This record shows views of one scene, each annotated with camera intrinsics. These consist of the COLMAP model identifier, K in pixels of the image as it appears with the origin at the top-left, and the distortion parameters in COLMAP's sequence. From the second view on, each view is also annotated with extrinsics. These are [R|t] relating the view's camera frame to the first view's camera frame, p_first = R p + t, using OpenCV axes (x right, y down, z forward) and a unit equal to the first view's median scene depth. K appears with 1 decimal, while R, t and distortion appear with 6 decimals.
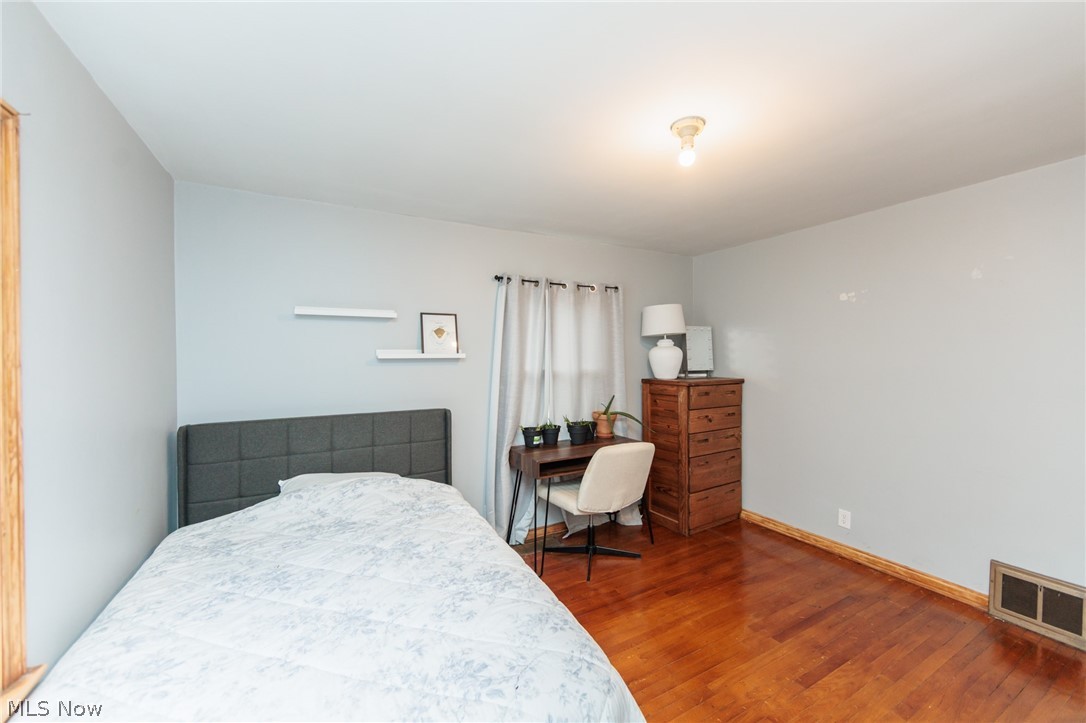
lens RADIAL K [[440.3, 0, 545.3], [0, 440.3, 355.7], [0, 0, 1]] dist [-0.001768, -0.000336]
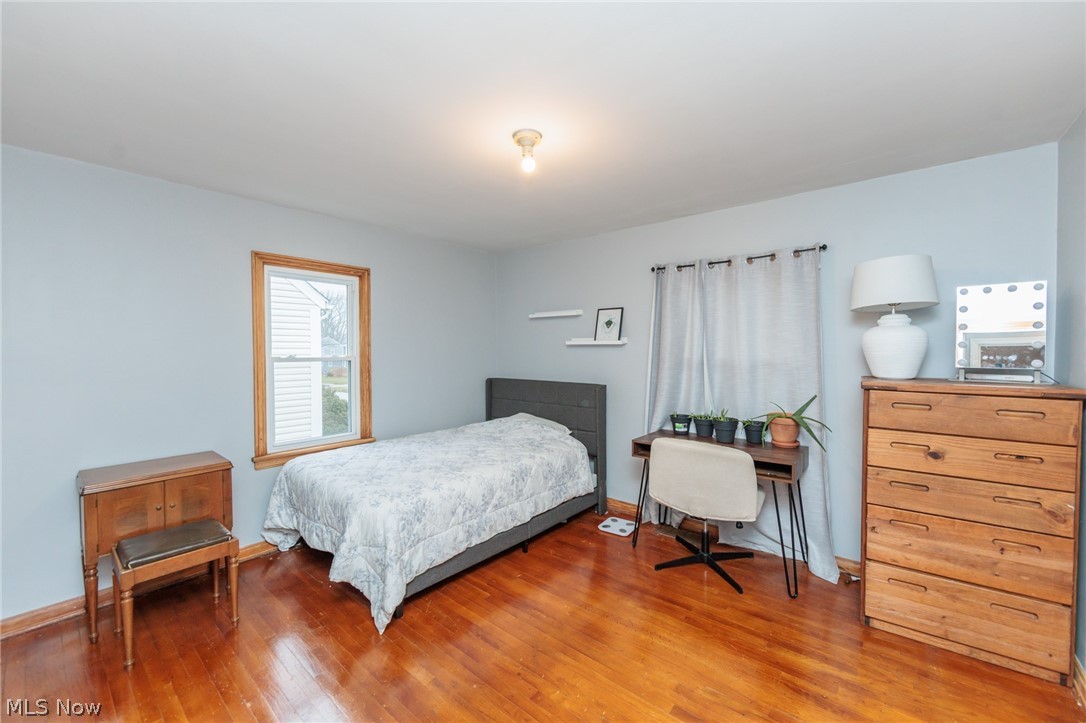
lens RADIAL K [[427.5, 0, 544.4], [0, 427.5, 356.7], [0, 0, 1]] dist [-0.002071, -0.000139]
pose [[0.348684, 0.028864, -0.936796, 0.748356], [0.004952, 0.999455, 0.032638, 0.000246], [0.937227, -0.016020, 0.348351, 0.360256]]
